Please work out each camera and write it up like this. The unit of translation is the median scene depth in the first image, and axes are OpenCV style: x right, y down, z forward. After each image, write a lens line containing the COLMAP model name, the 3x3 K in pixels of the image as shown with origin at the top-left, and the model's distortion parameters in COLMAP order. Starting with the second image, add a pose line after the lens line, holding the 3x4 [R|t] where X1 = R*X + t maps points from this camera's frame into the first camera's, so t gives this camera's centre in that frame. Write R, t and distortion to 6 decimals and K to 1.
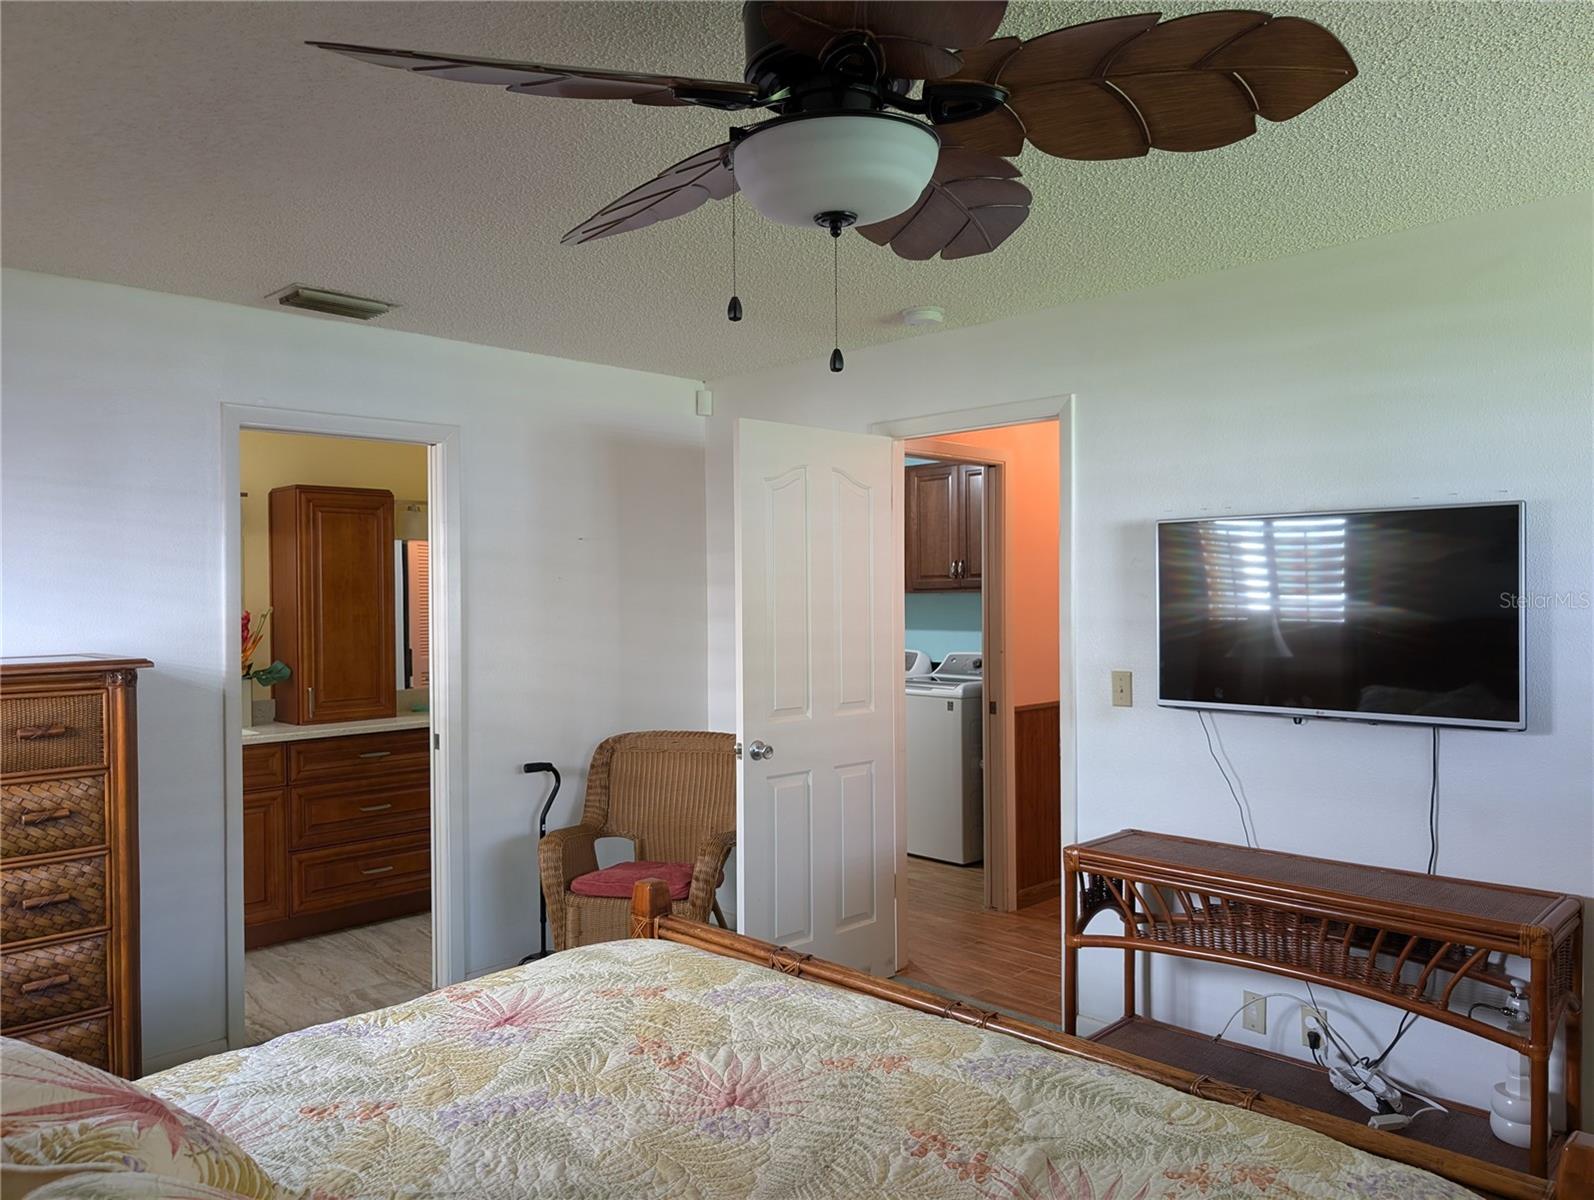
lens RADIAL K [[1163.1, 0, 801.2], [0, 1163.1, 603.5], [0, 0, 1]] dist [0.032077, -0.032351]
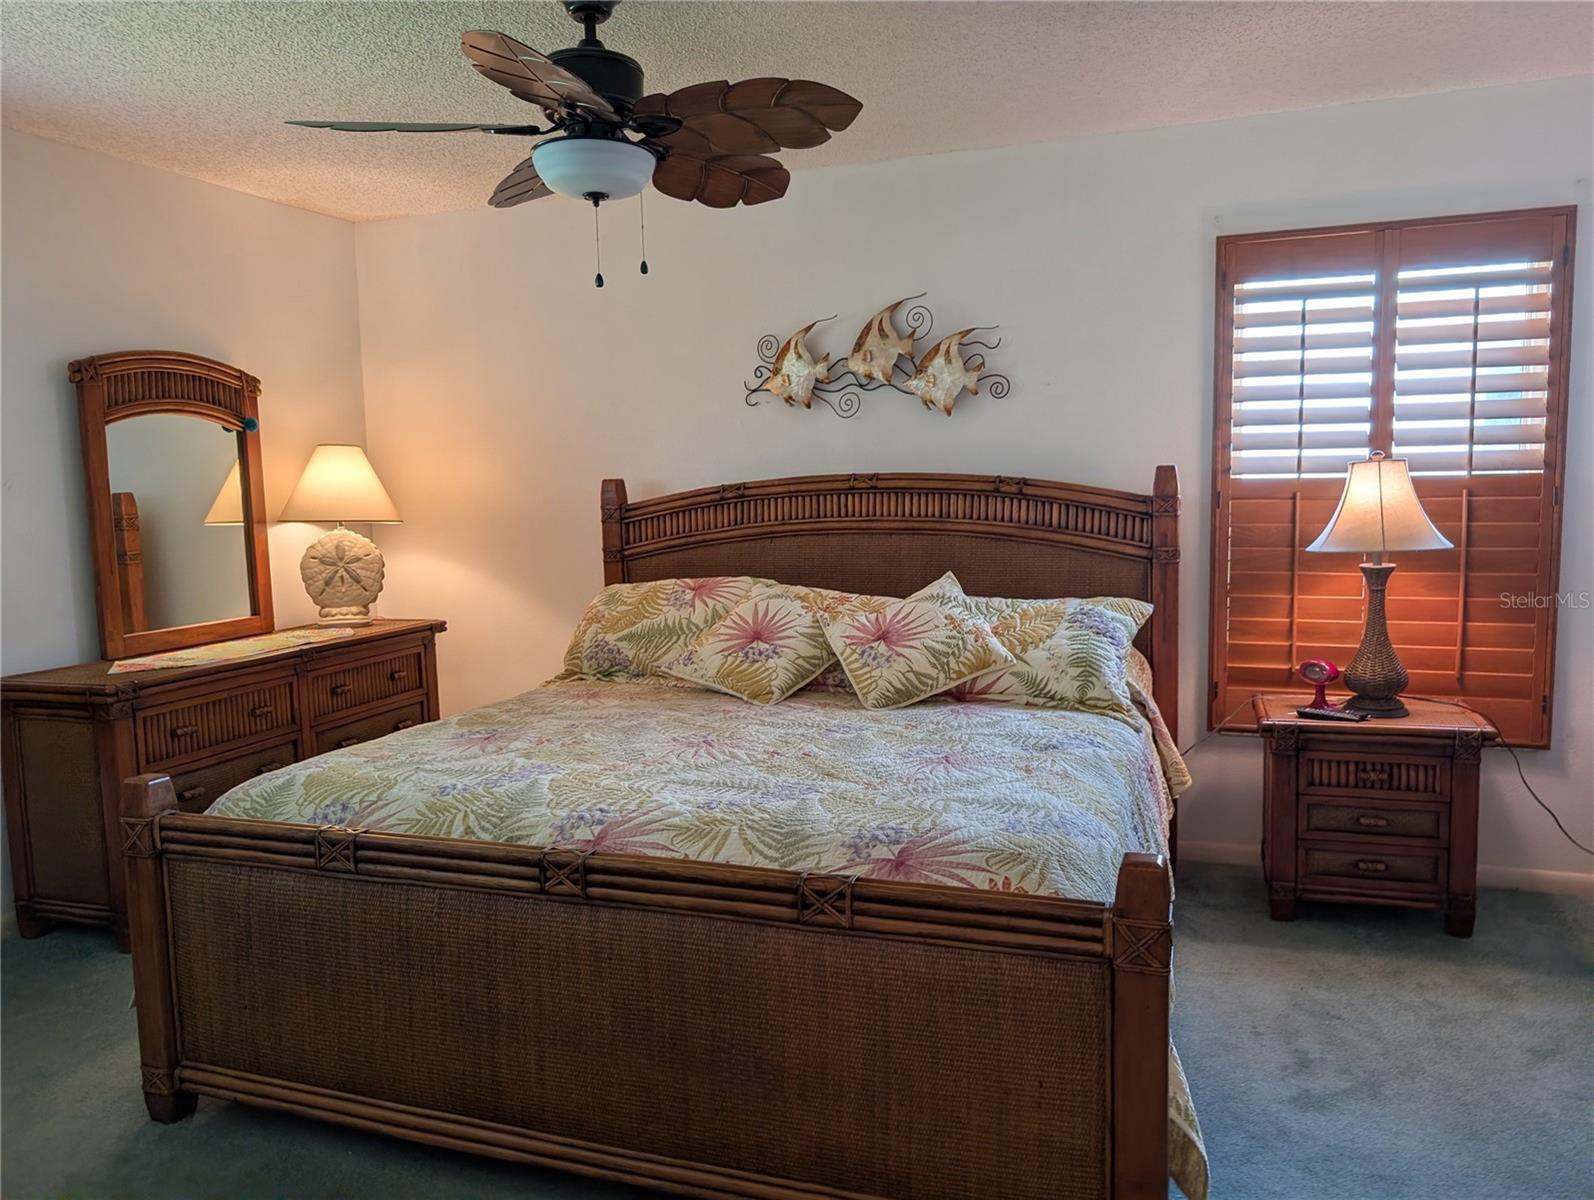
lens RADIAL K [[1131.4, 0, 796.2], [0, 1131.4, 612.7], [0, 0, 1]] dist [0.028660, -0.026946]
pose [[-0.902822, 0.076791, -0.423103, 0.262104], [0.024671, 0.991555, 0.127319, 0.037184], [0.429307, 0.104508, -0.897092, 1.390626]]
